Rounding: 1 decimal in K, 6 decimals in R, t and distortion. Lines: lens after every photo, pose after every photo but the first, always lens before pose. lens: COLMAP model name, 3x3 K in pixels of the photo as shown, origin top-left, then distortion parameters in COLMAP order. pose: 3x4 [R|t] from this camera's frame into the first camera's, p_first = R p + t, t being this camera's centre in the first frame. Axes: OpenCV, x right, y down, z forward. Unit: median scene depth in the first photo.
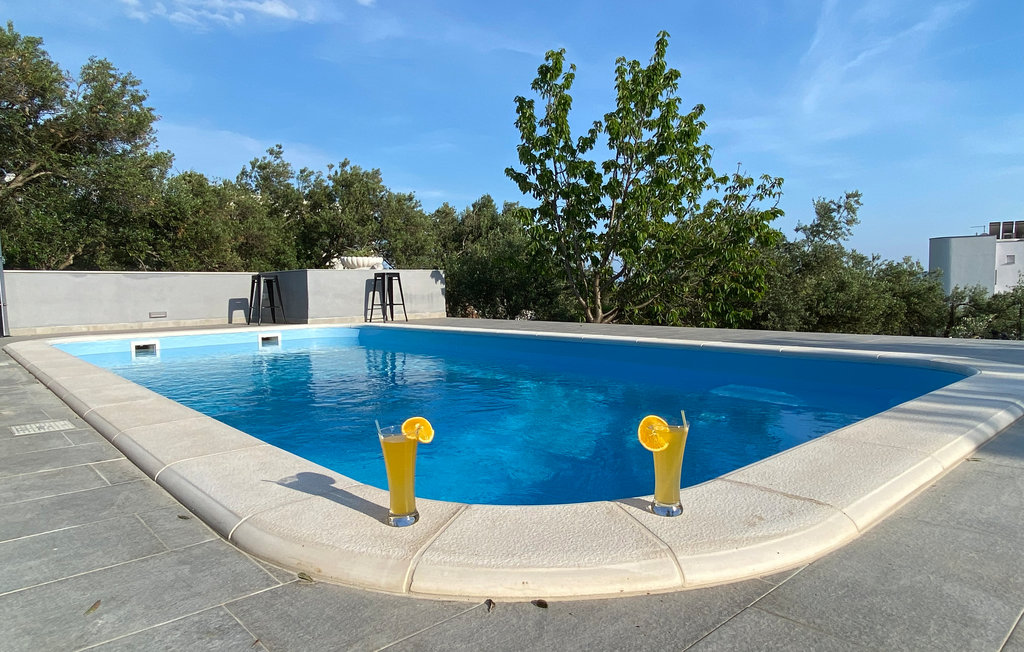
lens RADIAL K [[635.4, 0, 512.0], [0, 635.4, 326.0], [0, 0, 1]] dist [0.004163, -0.002061]
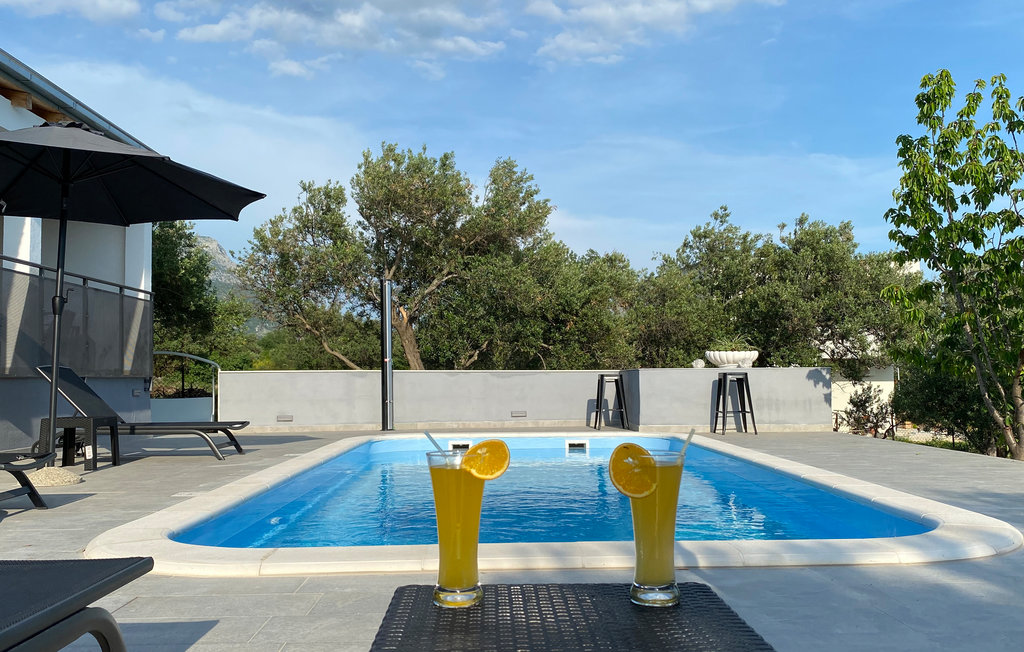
lens RADIAL K [[914.3, 0, 512.0], [0, 914.3, 326.0], [0, 0, 1]] dist [0.001673, -0.003319]
pose [[0.750275, -0.026963, -0.660575, 0.335714], [-0.045059, 0.994759, -0.091781, -0.020586], [0.659588, 0.098626, 0.745128, -0.065117]]
